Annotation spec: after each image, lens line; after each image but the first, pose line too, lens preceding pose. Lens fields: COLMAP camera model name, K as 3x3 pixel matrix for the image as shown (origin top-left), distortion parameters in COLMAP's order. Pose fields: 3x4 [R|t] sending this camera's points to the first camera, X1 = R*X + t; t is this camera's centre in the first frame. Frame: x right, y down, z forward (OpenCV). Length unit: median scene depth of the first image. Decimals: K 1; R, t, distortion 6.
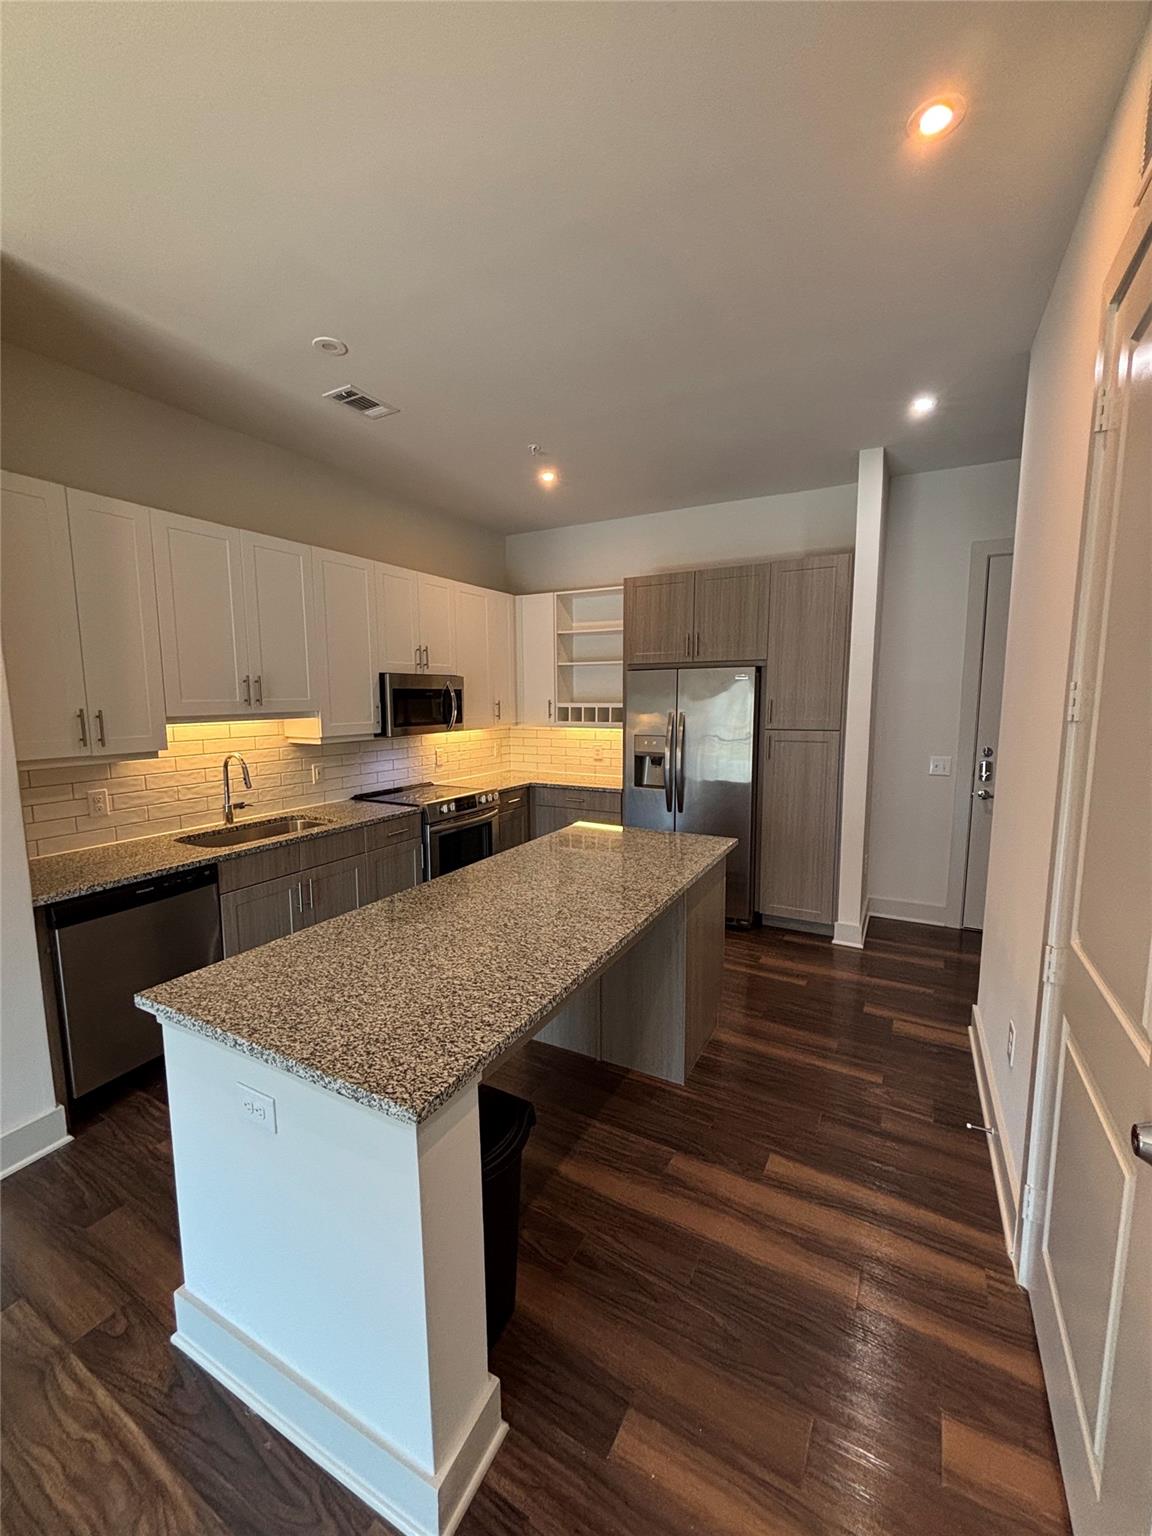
lens RADIAL K [[617.4, 0, 575.7], [0, 617.4, 773.6], [0, 0, 1]] dist [-0.000992, -0.000075]
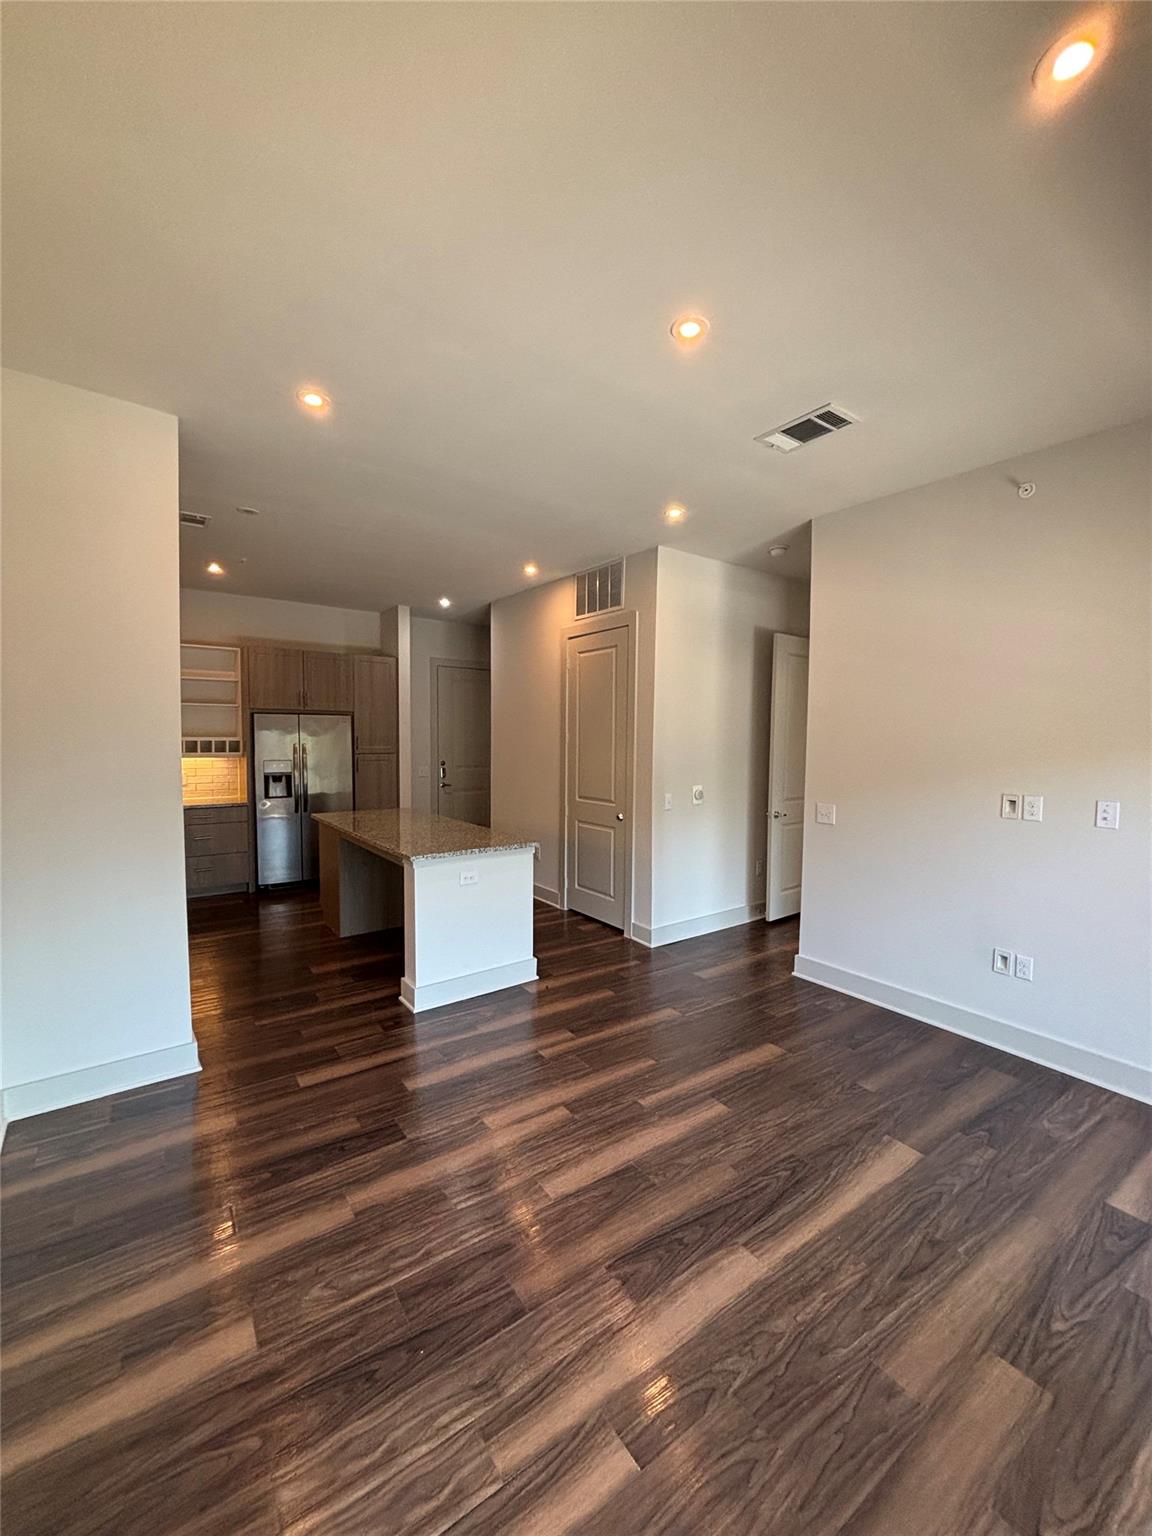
lens RADIAL K [[617.4, 0, 575.7], [0, 617.4, 773.6], [0, 0, 1]] dist [-0.000992, -0.000075]
pose [[0.429256, -0.048278, 0.901892, -0.951566], [0.099958, 0.994975, 0.005686, 0.030572], [-0.897634, 0.087710, 0.431925, -0.236451]]
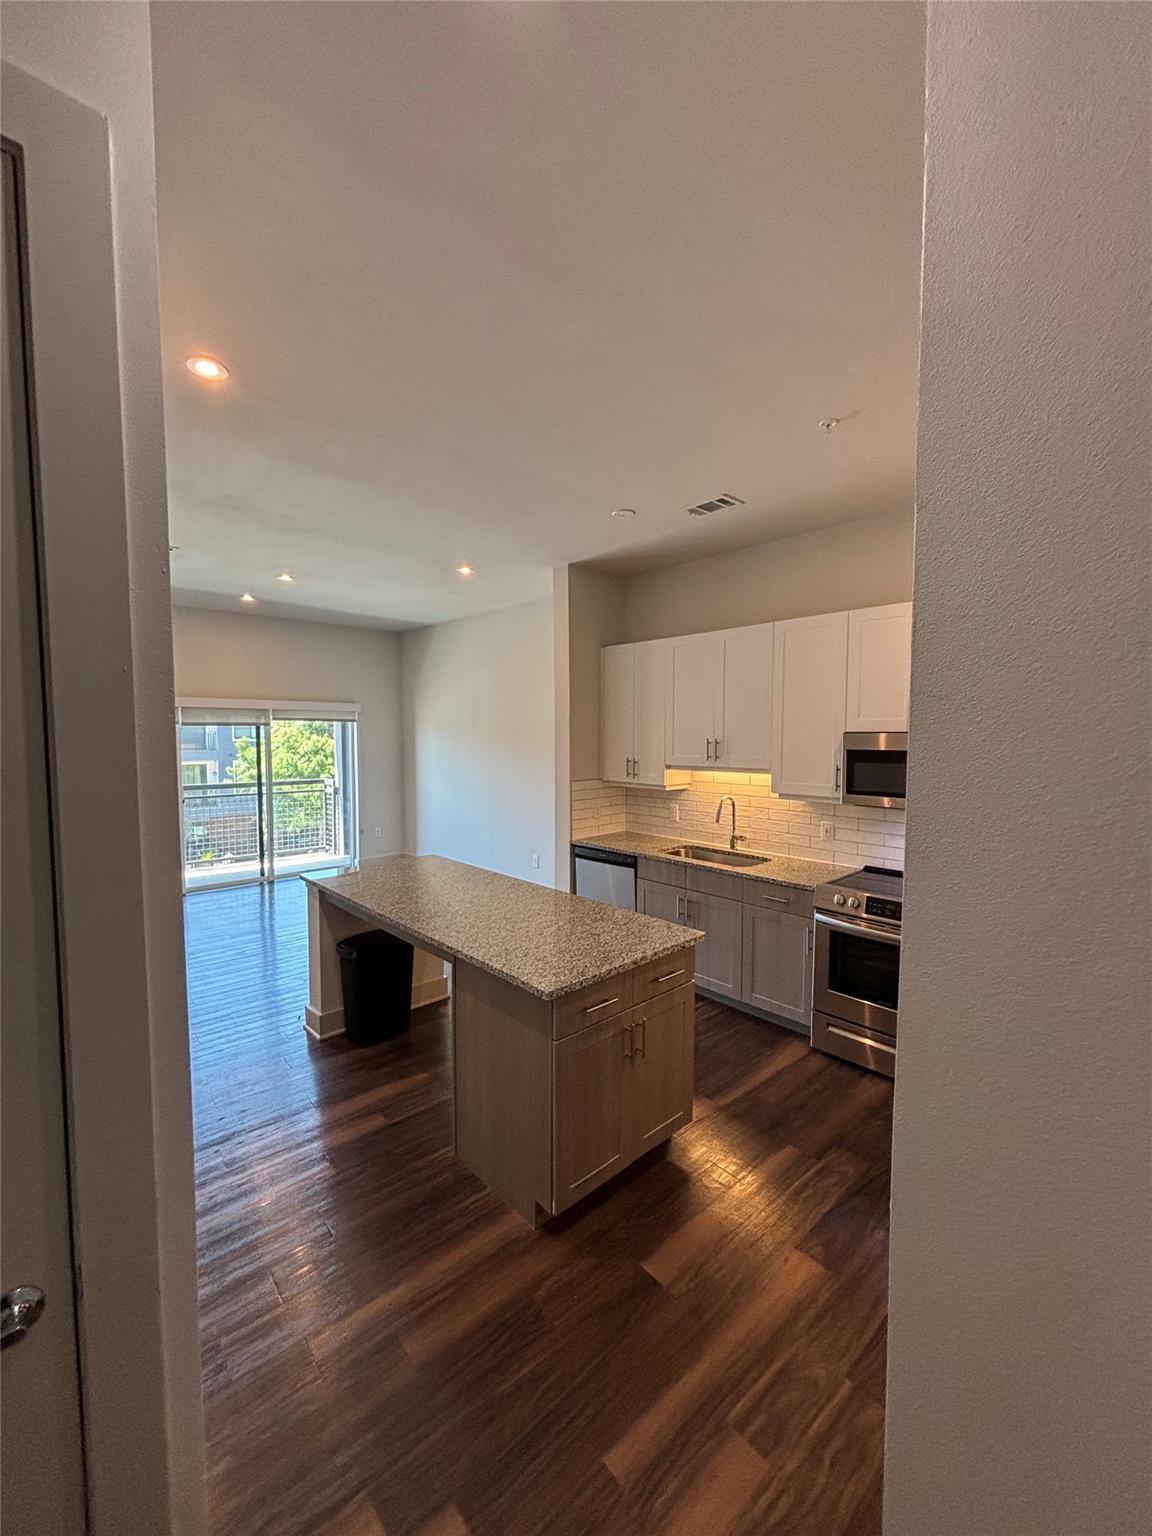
lens RADIAL K [[617.4, 0, 575.7], [0, 617.4, 773.6], [0, 0, 1]] dist [-0.000992, -0.000075]
pose [[-0.318148, 0.067733, -0.945618, 0.662157], [-0.121923, 0.986238, 0.111663, -0.157038], [0.940168, 0.150818, -0.305512, 0.912580]]
